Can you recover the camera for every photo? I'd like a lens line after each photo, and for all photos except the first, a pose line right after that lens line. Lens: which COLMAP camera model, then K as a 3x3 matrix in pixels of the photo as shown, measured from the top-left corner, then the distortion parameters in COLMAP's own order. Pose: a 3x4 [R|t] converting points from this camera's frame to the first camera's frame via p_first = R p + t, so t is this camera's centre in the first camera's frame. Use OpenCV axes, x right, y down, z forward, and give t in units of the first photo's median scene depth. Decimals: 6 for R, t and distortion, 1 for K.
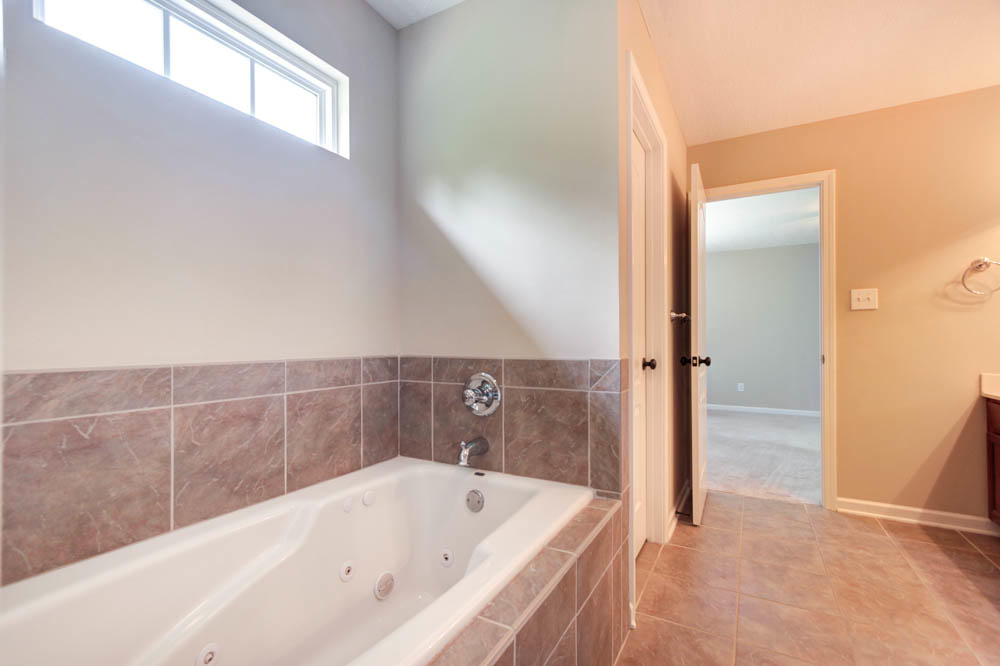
lens RADIAL K [[456.6, 0, 500.3], [0, 456.6, 333.4], [0, 0, 1]] dist [-0.007289, 0.001283]
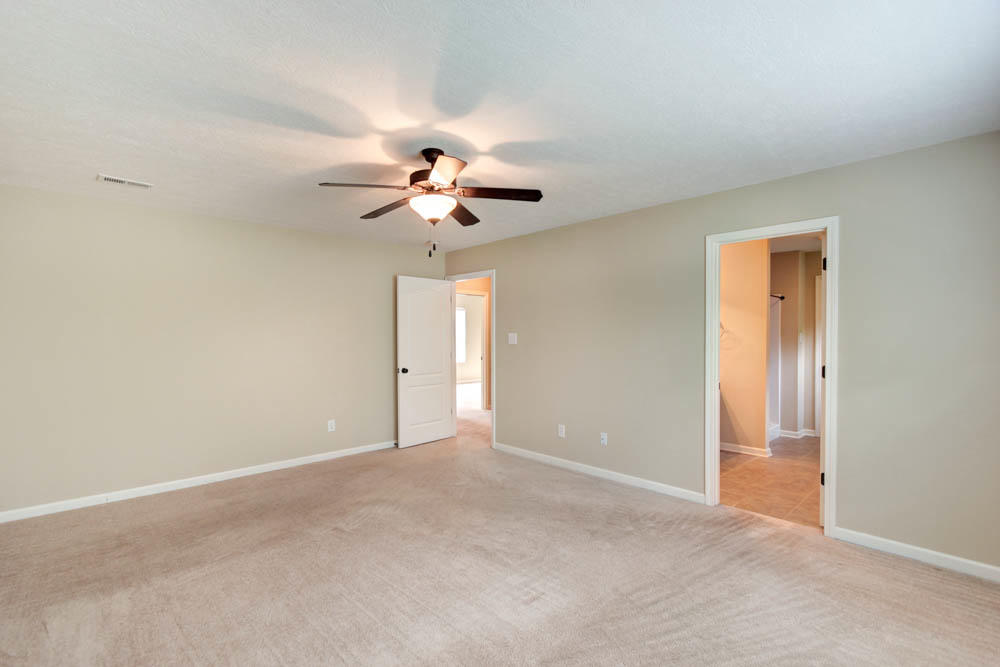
lens RADIAL K [[456.6, 0, 500.0], [0, 456.6, 336.1], [0, 0, 1]] dist [-0.007289, 0.001283]
pose [[-0.950095, 0.004396, 0.311929, 1.089993], [0.004364, 0.999990, -0.000803, -0.117106], [-0.311929, 0.000598, -0.950105, 2.946036]]
